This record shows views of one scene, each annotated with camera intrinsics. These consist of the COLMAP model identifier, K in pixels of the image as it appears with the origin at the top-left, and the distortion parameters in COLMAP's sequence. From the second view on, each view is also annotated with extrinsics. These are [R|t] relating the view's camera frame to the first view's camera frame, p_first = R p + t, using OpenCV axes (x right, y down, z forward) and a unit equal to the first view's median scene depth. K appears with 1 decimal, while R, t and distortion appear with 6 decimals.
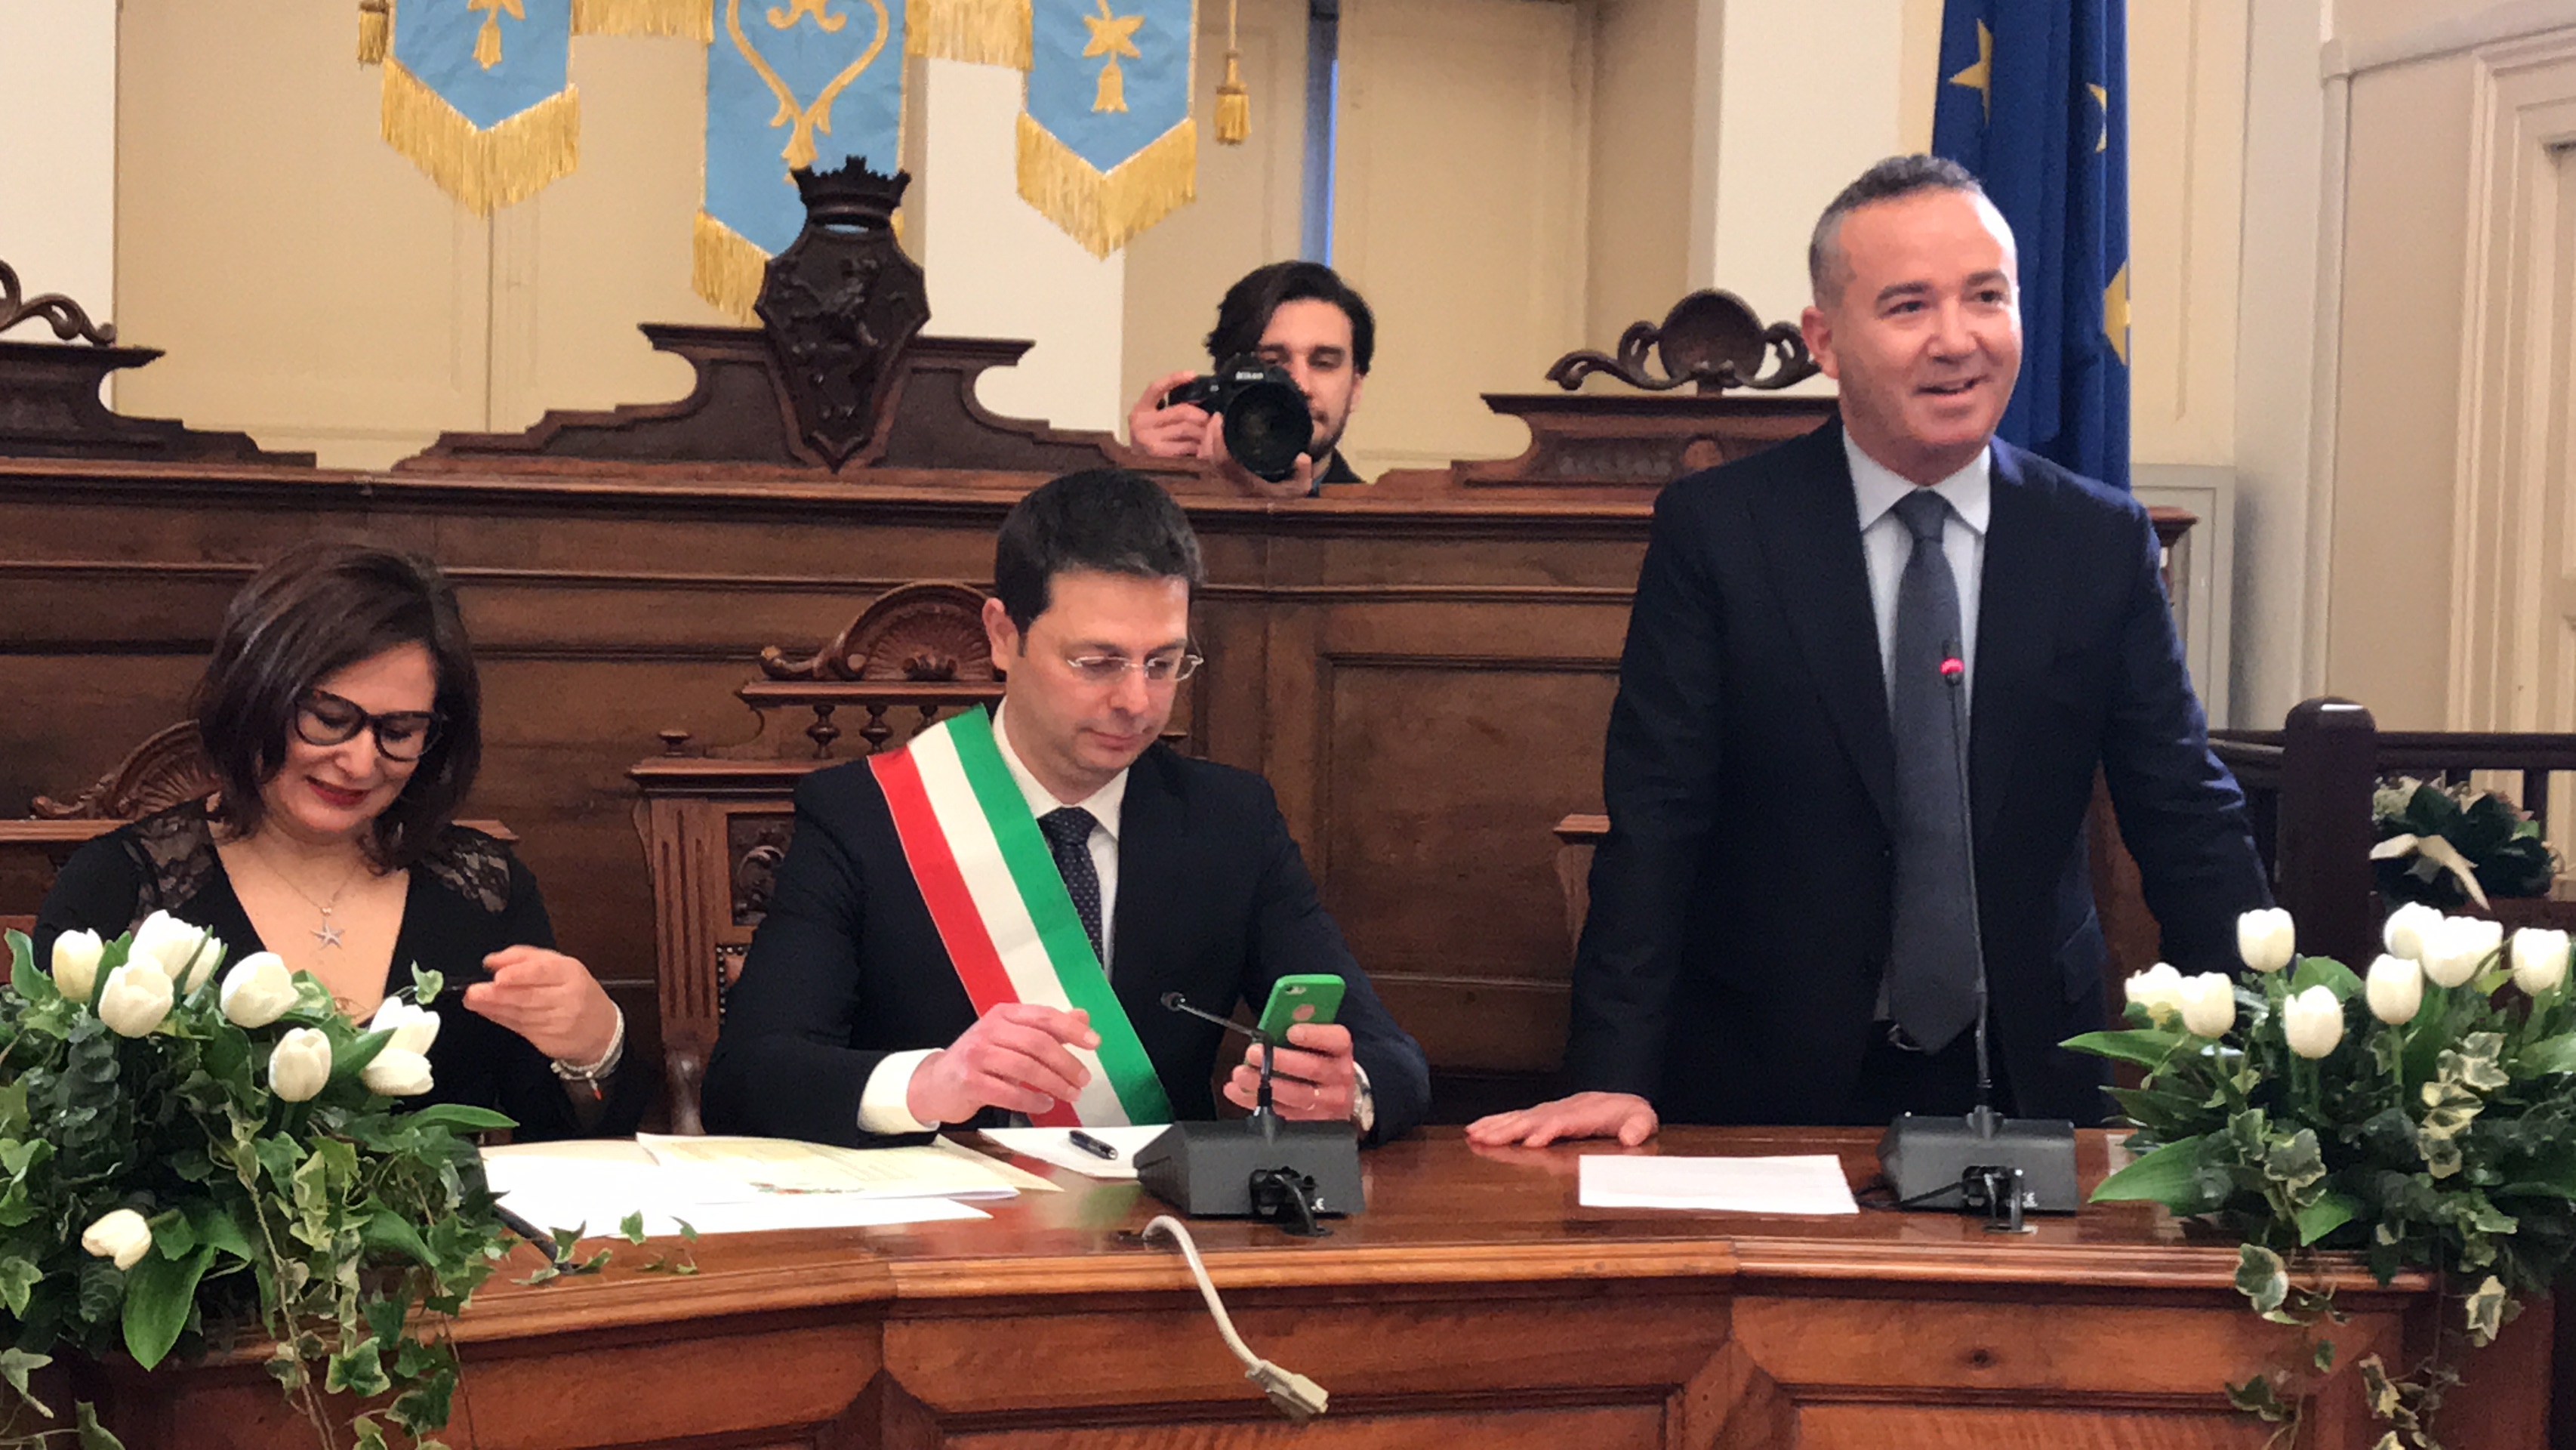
lens RADIAL K [[4271.2, 0, 1332.4], [0, 4271.2, 725.4], [0, 0, 1]] dist [0.172344, -0.631892]
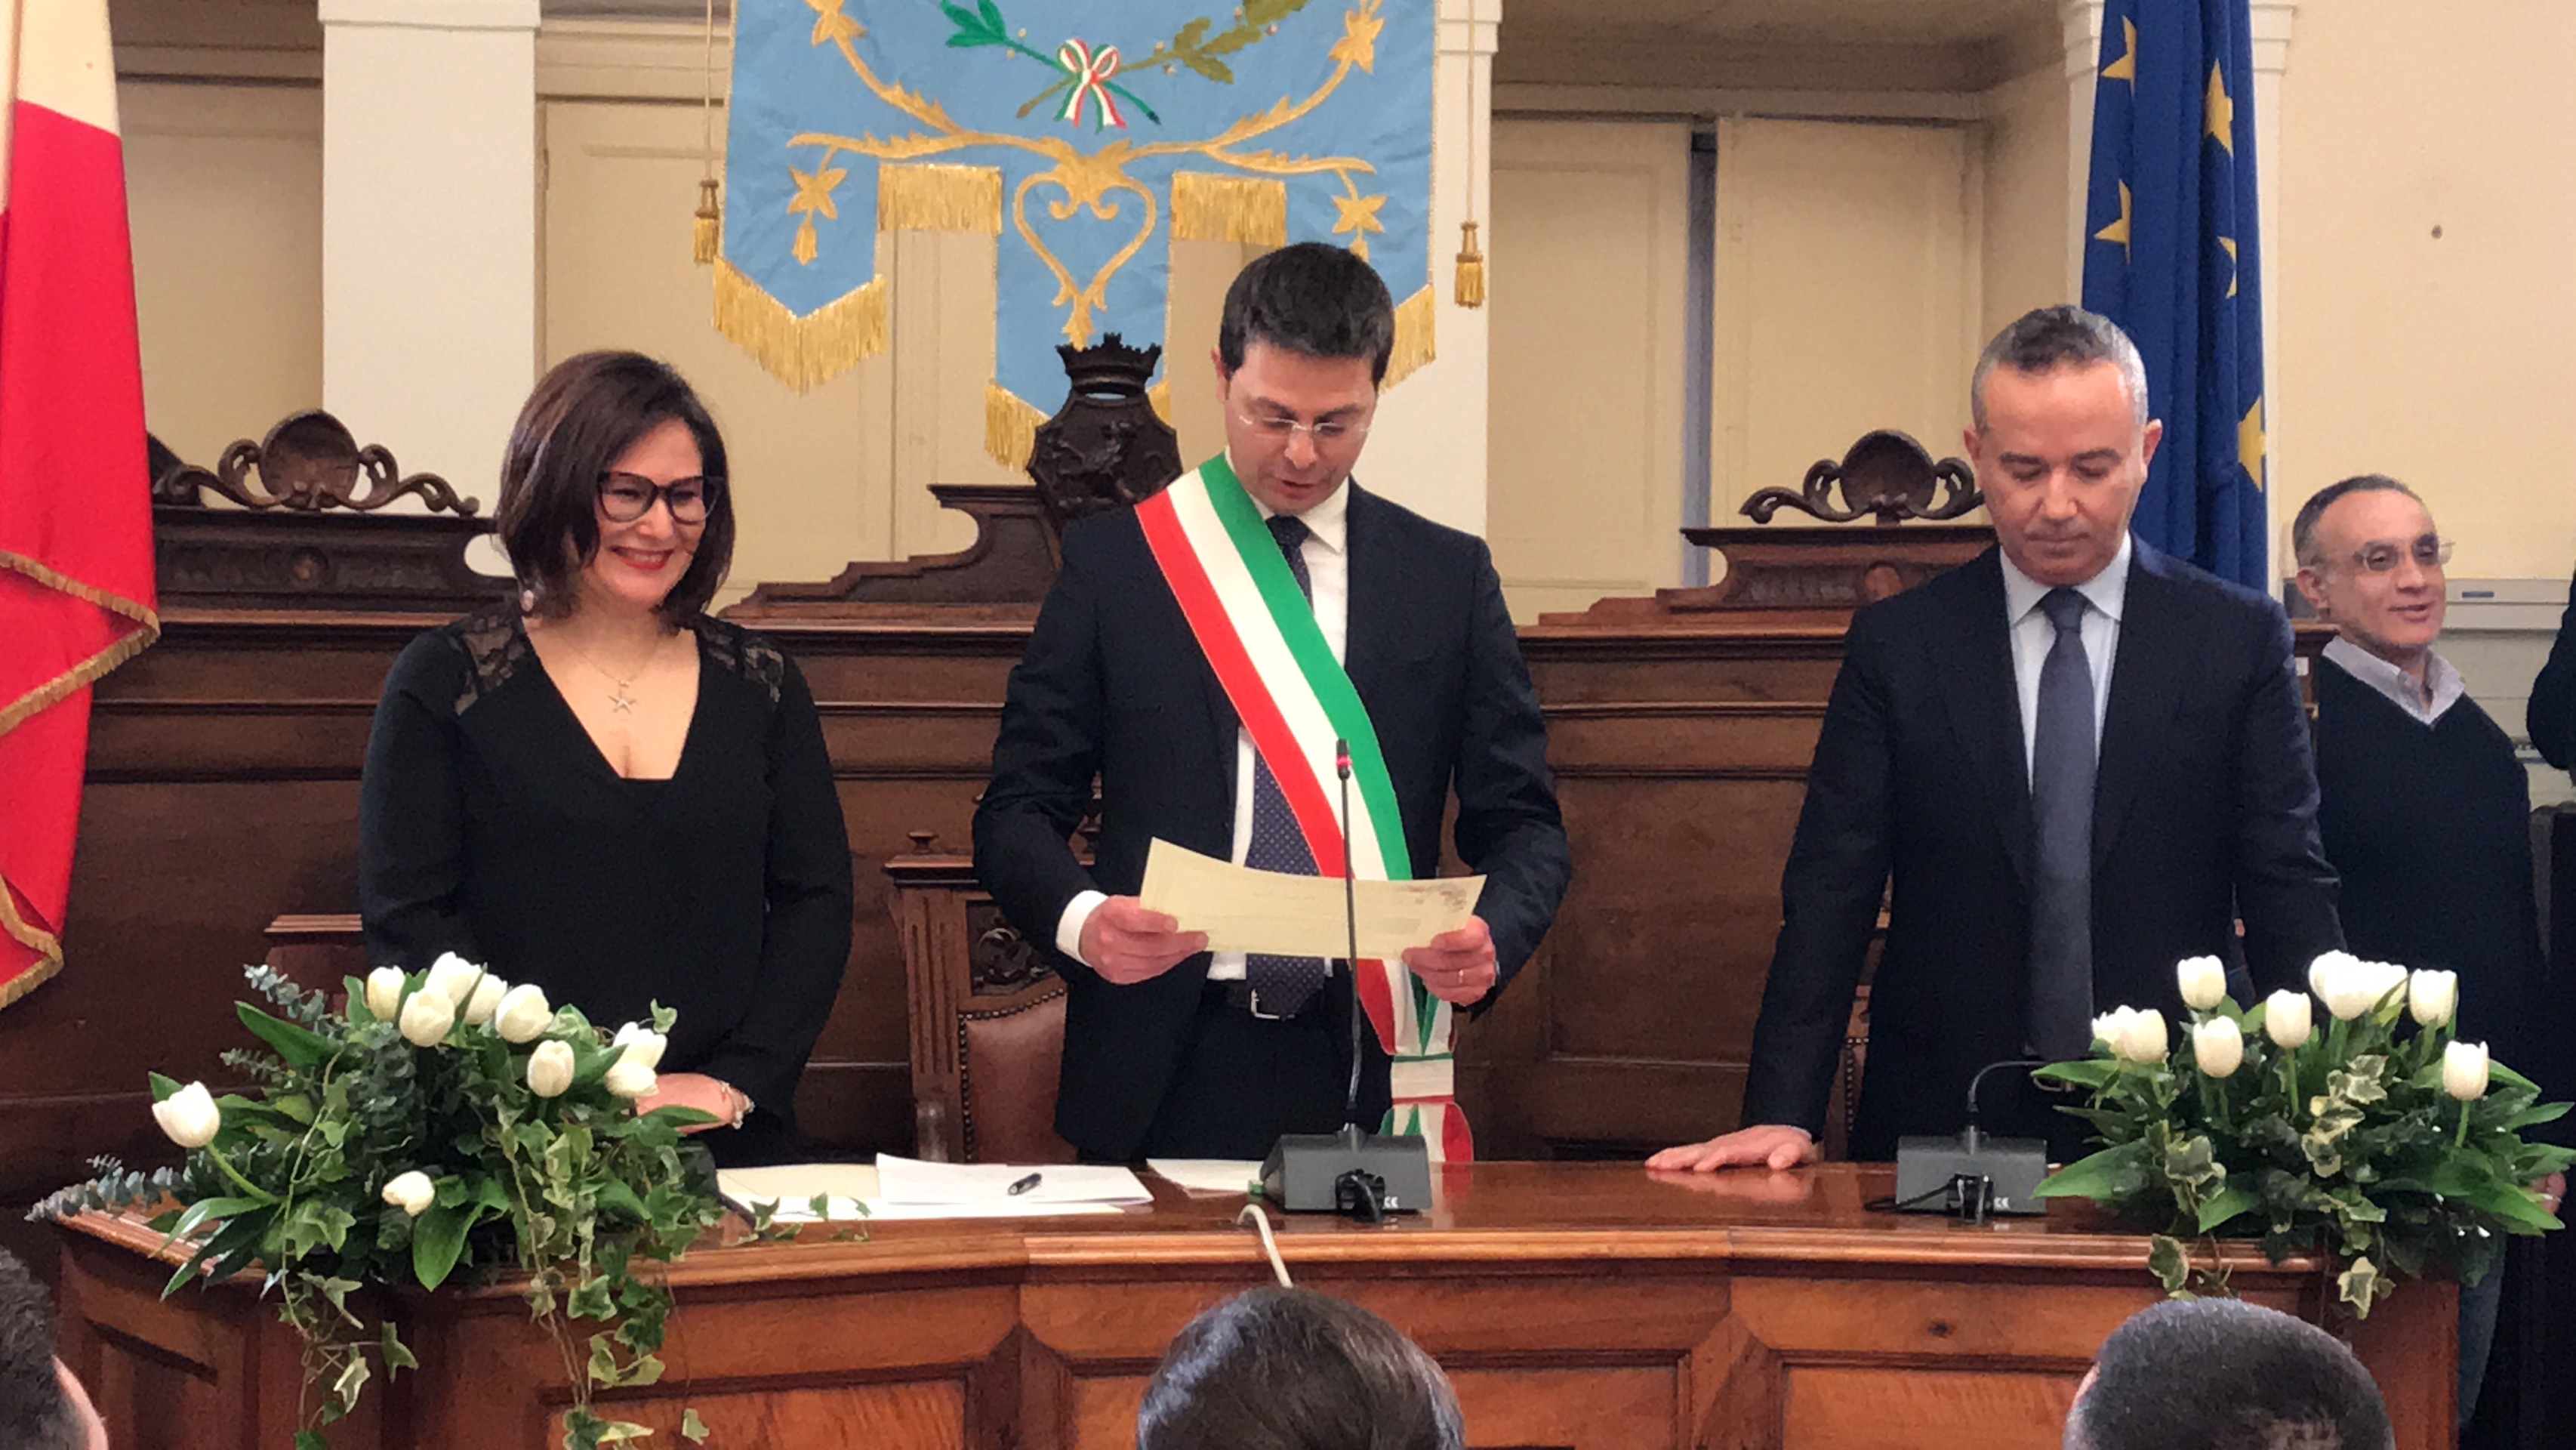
lens RADIAL K [[4678.3, 0, 1288.0], [0, 4678.3, 725.0], [0, 0, 1]] dist [0.204253, -0.823079]
pose [[0.991034, -0.015545, -0.132702, 0.107527], [0.010962, 0.999320, -0.035199, 0.016798], [0.133159, 0.033429, 0.990531, -0.241375]]
